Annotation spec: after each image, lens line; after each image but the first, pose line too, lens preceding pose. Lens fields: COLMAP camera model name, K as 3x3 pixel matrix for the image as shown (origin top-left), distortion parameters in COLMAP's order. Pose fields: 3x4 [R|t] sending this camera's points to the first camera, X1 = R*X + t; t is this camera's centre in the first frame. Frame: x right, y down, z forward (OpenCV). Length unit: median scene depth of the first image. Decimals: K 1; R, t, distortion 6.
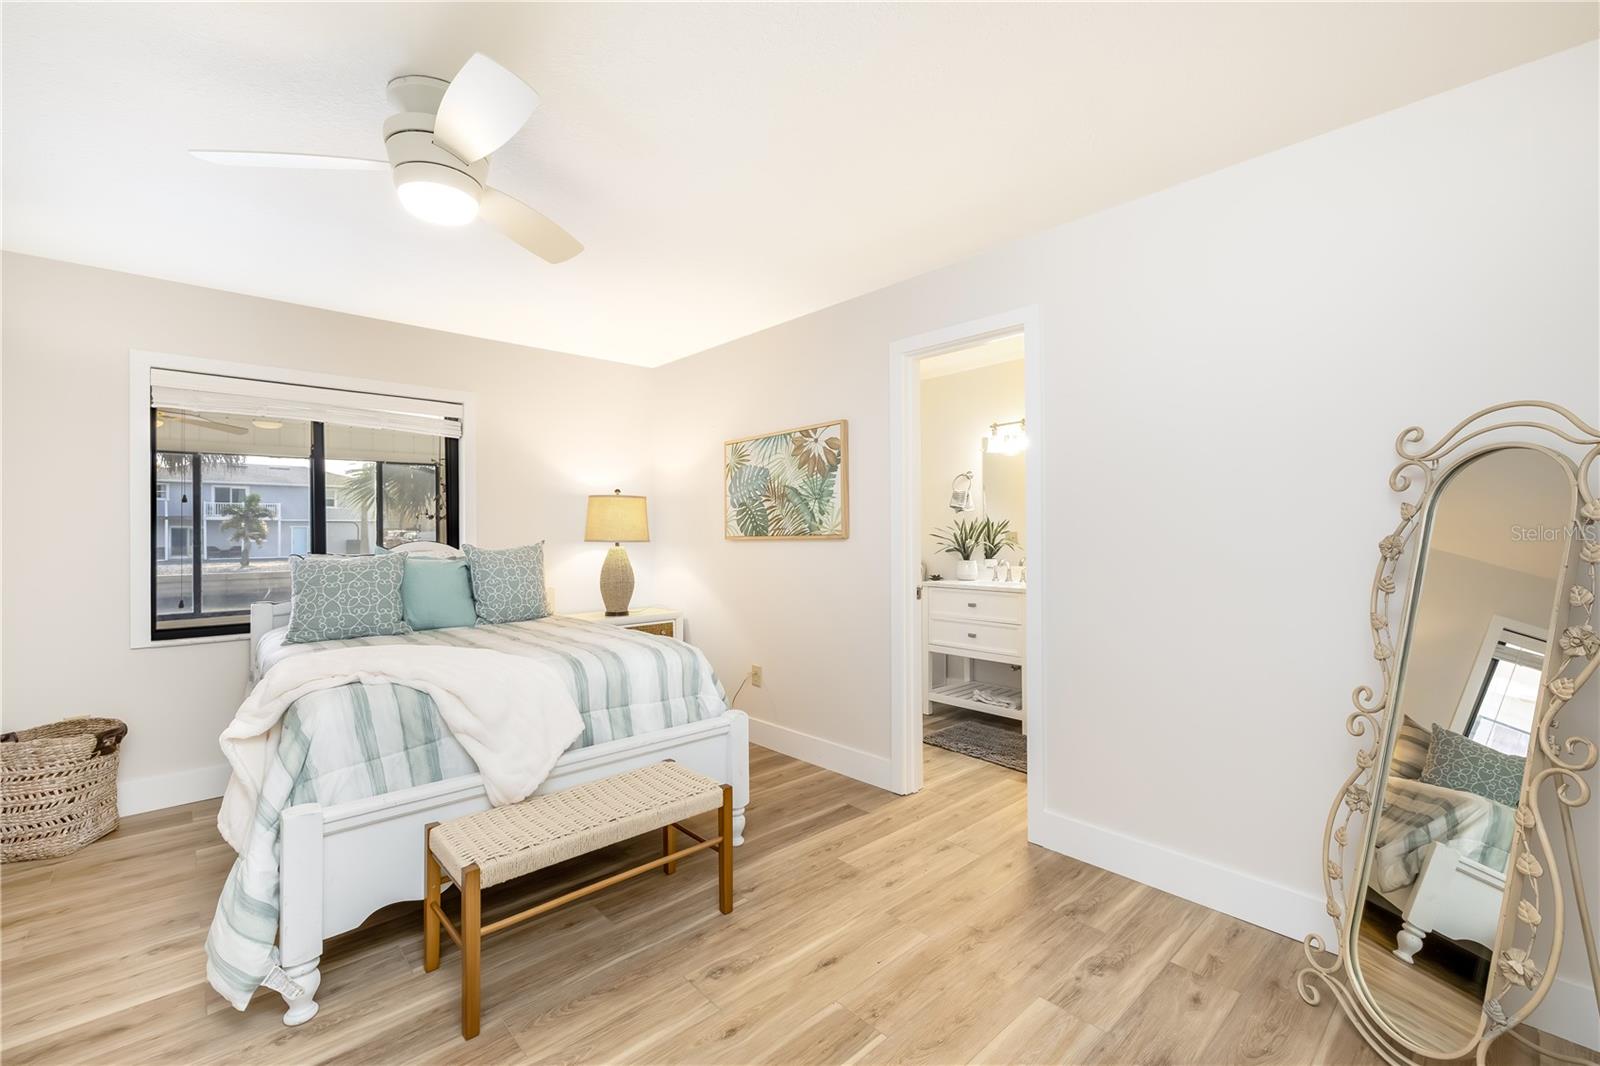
lens RADIAL K [[677.1, 0, 798.3], [0, 677.1, 527.5], [0, 0, 1]] dist [-0.000637, 0.000178]
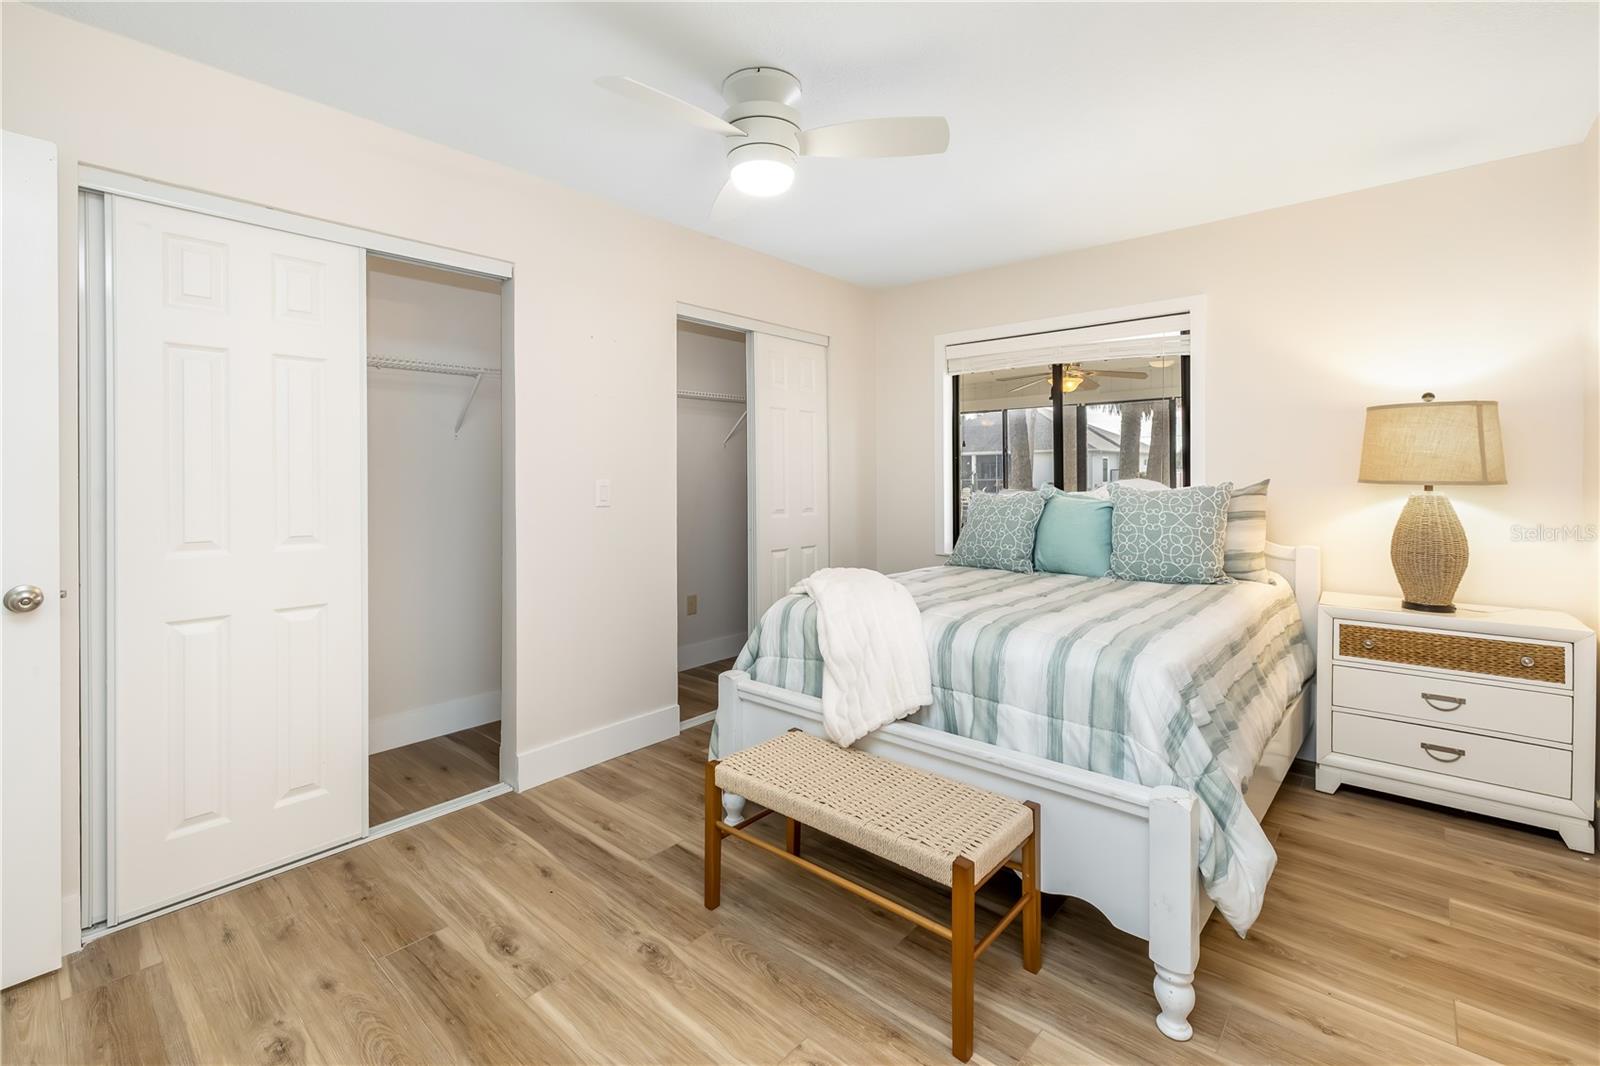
lens RADIAL K [[708.8, 0, 801.9], [0, 708.8, 471.4], [0, 0, 1]] dist [0.000046, 0.000285]
pose [[0.096895, 0.000074, -0.995295, 0.400420], [0.010256, 0.999947, 0.001073, 0.006429], [0.995242, -0.010311, 0.096890, 0.572853]]
